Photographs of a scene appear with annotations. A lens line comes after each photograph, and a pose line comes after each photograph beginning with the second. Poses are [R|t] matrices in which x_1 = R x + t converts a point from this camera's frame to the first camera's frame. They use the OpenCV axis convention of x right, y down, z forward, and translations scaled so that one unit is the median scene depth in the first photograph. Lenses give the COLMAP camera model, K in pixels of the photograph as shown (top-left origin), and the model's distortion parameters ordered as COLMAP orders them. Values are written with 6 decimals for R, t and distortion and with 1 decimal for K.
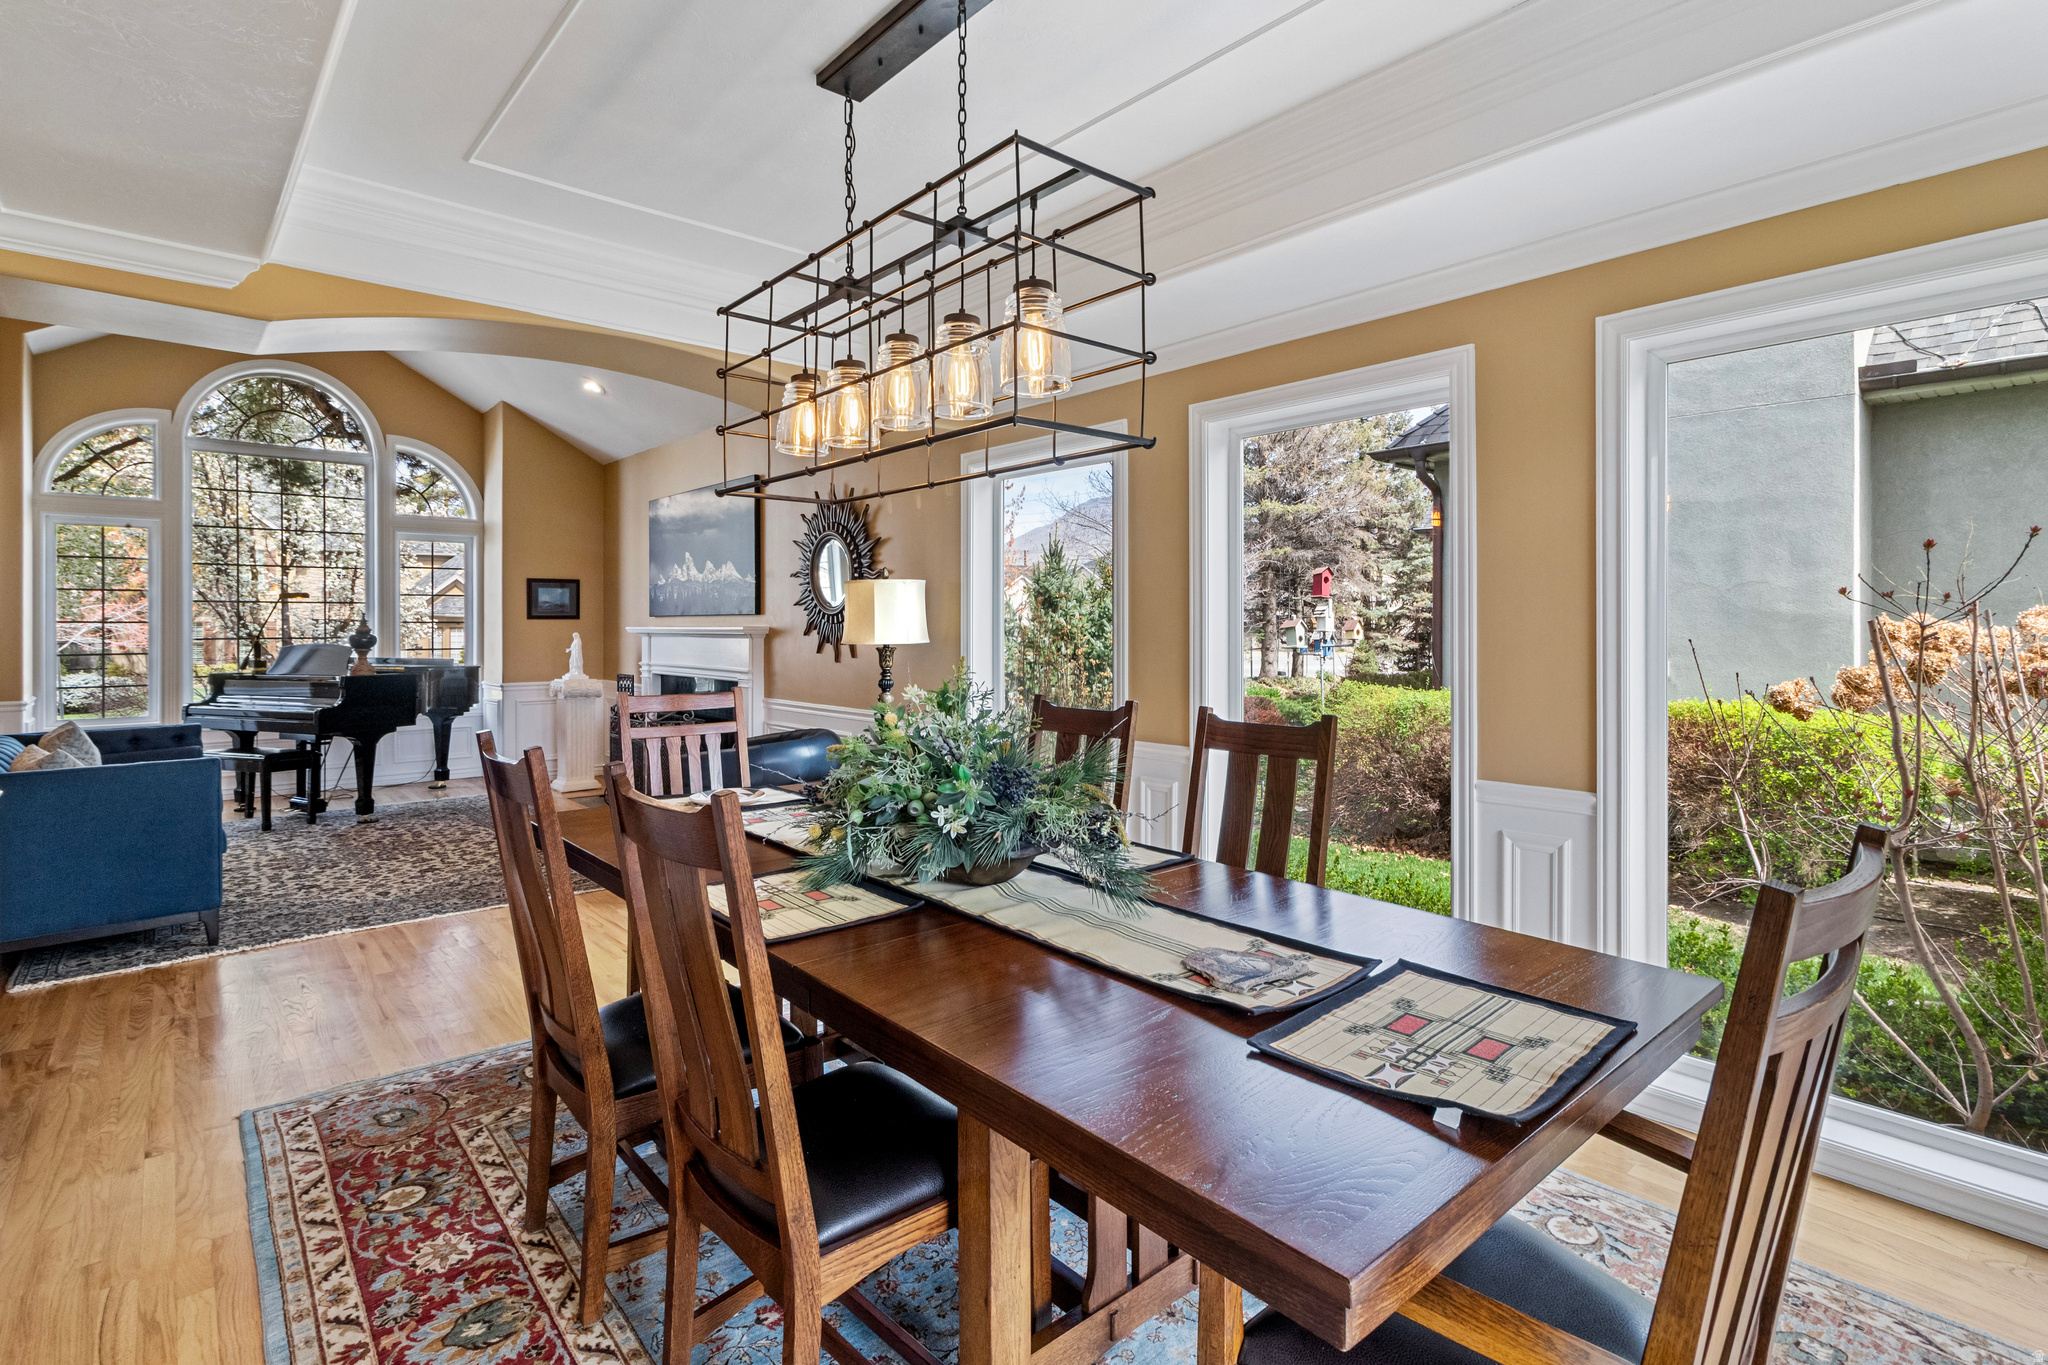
lens RADIAL K [[991.2, 0, 1013.3], [0, 991.2, 628.7], [0, 0, 1]] dist [0.002195, -0.000457]
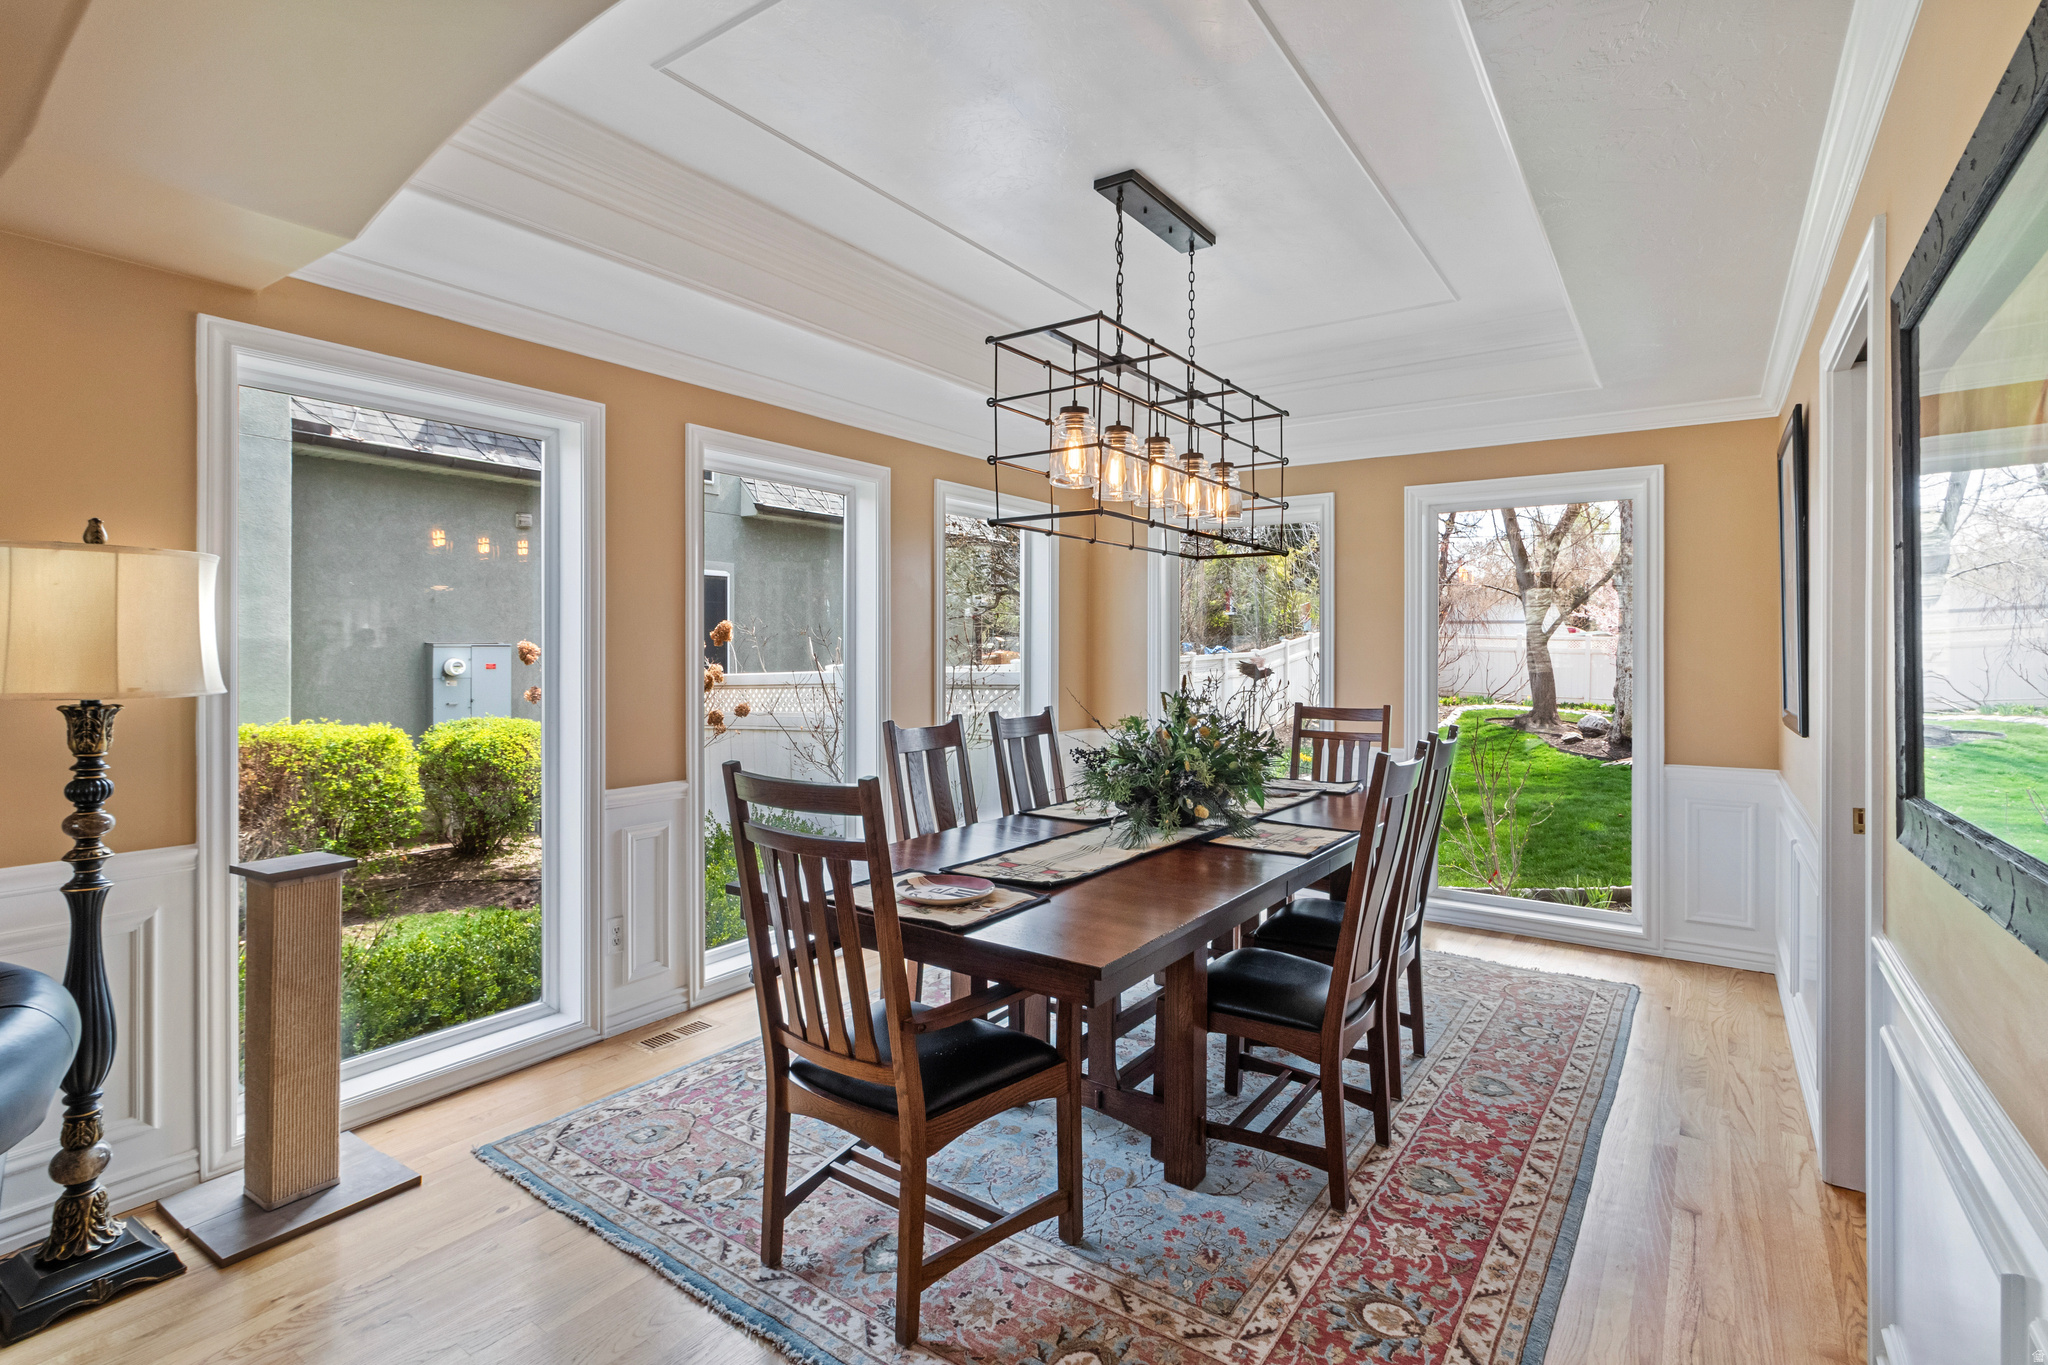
lens RADIAL K [[975.8, 0, 1024.9], [0, 975.8, 652.4], [0, 0, 1]] dist [0.020528, -0.000172]
pose [[-0.249125, -0.003252, 0.968466, -1.477777], [-0.003683, 0.999990, 0.002410, -0.020670], [-0.968464, -0.002966, -0.249135, 1.636711]]
